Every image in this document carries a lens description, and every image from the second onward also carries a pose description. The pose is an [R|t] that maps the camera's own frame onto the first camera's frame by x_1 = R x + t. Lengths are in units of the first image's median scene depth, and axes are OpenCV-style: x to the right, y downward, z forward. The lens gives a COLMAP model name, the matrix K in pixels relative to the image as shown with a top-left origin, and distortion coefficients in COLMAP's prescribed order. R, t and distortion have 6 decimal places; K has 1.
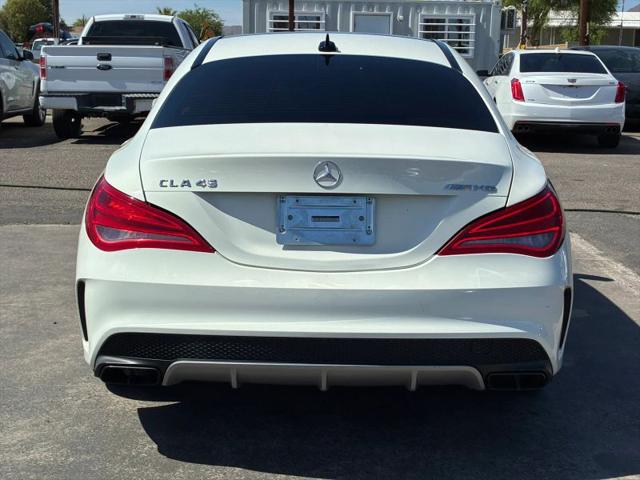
lens RADIAL K [[948.4, 0, 320.0], [0, 948.4, 240.0], [0, 0, 1]] dist [0.197990, -0.917676]
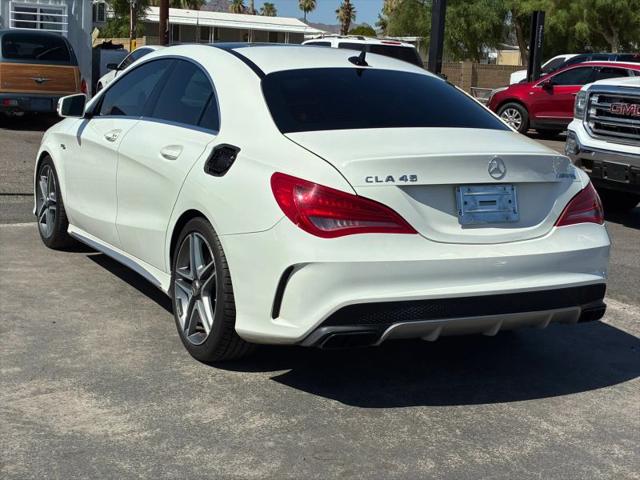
lens RADIAL K [[948.4, 0, 320.0], [0, 948.4, 240.0], [0, 0, 1]] dist [0.197990, -0.917676]
pose [[0.877951, -0.057679, 0.475263, -0.757034], [0.052474, 0.998328, 0.024224, -0.014303], [-0.475866, 0.003672, 0.879510, -0.028879]]
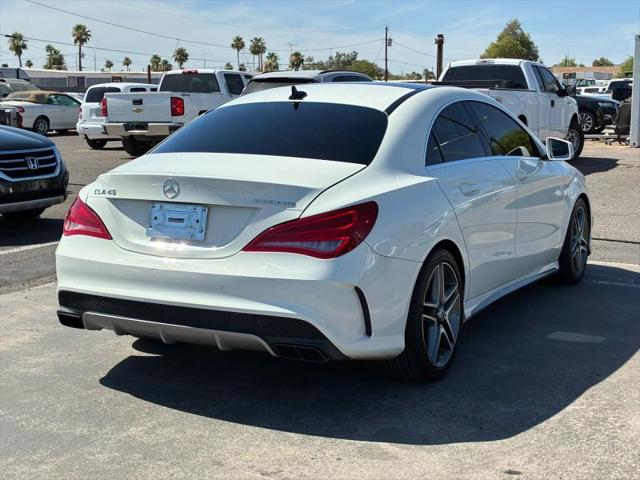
lens RADIAL K [[948.4, 0, 320.0], [0, 948.4, 240.0], [0, 0, 1]] dist [0.197990, -0.917676]
pose [[0.884426, 0.055427, -0.463377, 0.786409], [-0.073989, 0.997017, -0.021960, 0.020344], [0.460778, 0.053707, 0.885889, -0.133532]]
